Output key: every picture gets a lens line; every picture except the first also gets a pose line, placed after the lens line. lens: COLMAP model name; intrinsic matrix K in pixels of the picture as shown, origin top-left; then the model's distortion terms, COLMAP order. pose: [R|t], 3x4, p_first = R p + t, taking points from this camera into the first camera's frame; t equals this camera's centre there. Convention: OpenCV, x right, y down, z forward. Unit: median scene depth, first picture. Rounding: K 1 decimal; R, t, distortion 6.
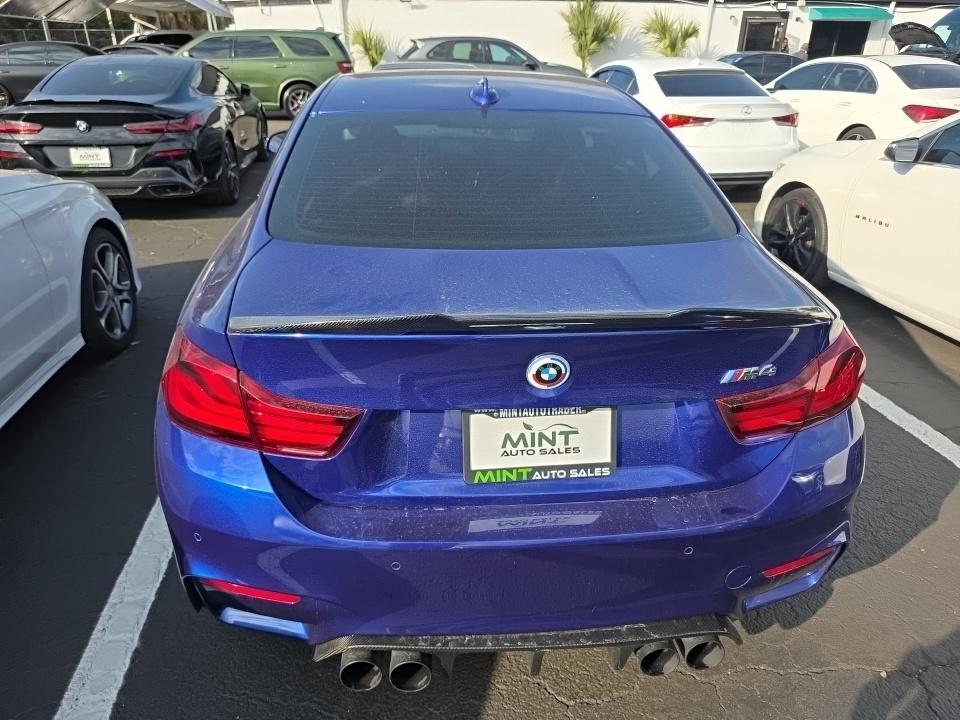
lens RADIAL K [[667.6, 0, 477.6], [0, 667.6, 375.9], [0, 0, 1]] dist [0.024383, -0.018139]
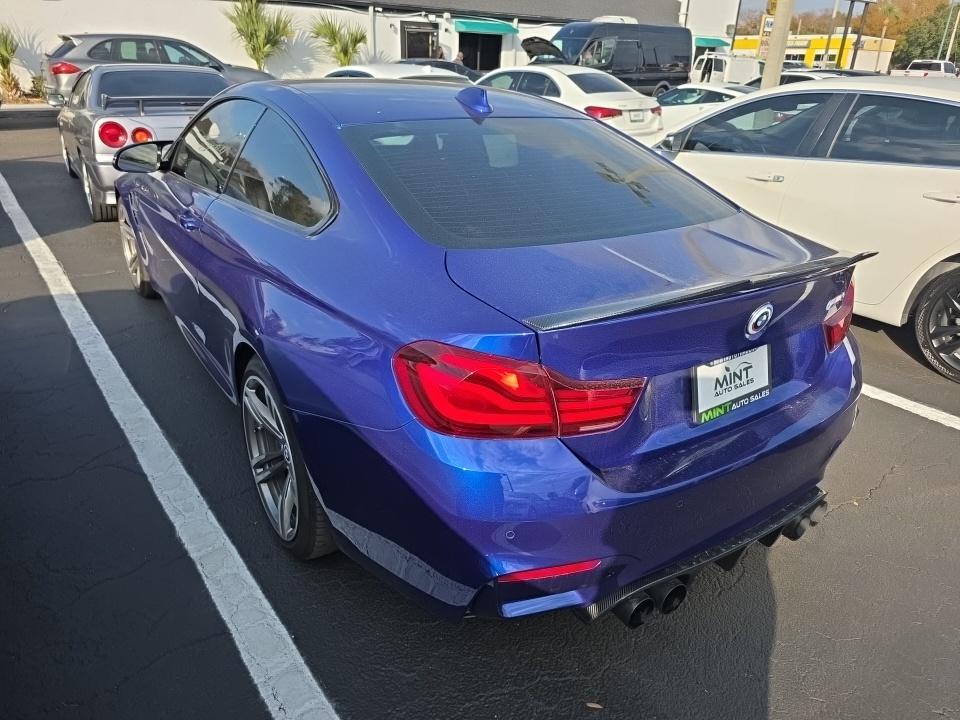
lens RADIAL K [[667.6, 0, 477.6], [0, 667.6, 375.9], [0, 0, 1]] dist [0.024383, -0.018139]
pose [[0.869528, -0.196310, 0.453193, -0.107723], [0.197390, 0.979270, 0.045466, -0.007294], [-0.452724, 0.049922, 0.890252, 0.010819]]
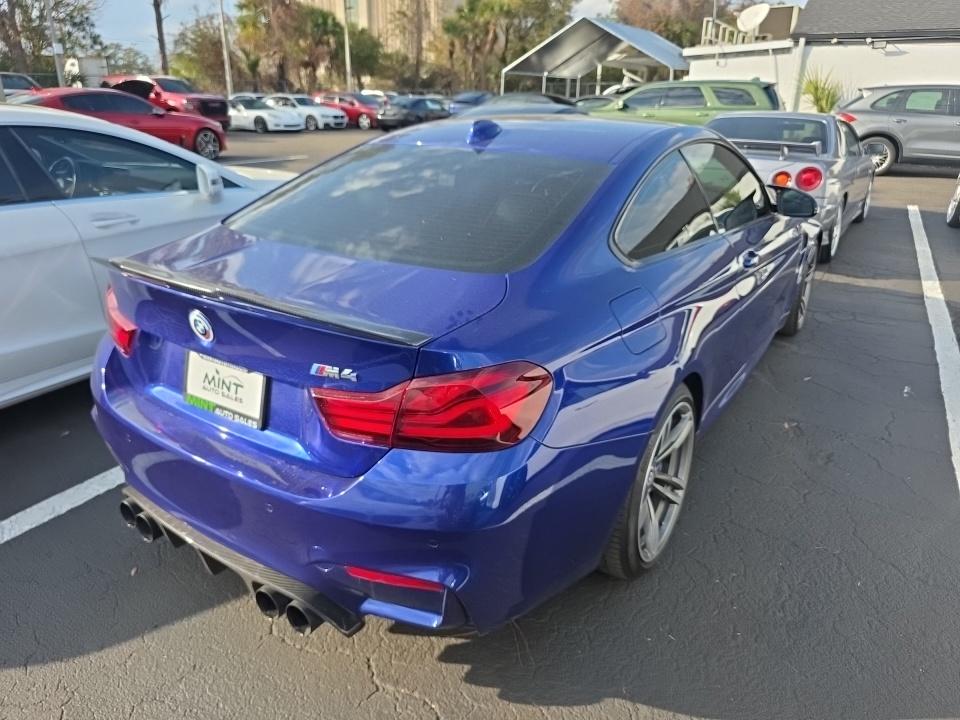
lens RADIAL K [[667.6, 0, 477.6], [0, 667.6, 375.9], [0, 0, 1]] dist [0.024383, -0.018139]
pose [[0.776283, 0.246221, -0.580311, 0.144672], [-0.282325, 0.958875, 0.029176, -0.011348], [0.563629, 0.141188, 0.813872, 0.027405]]
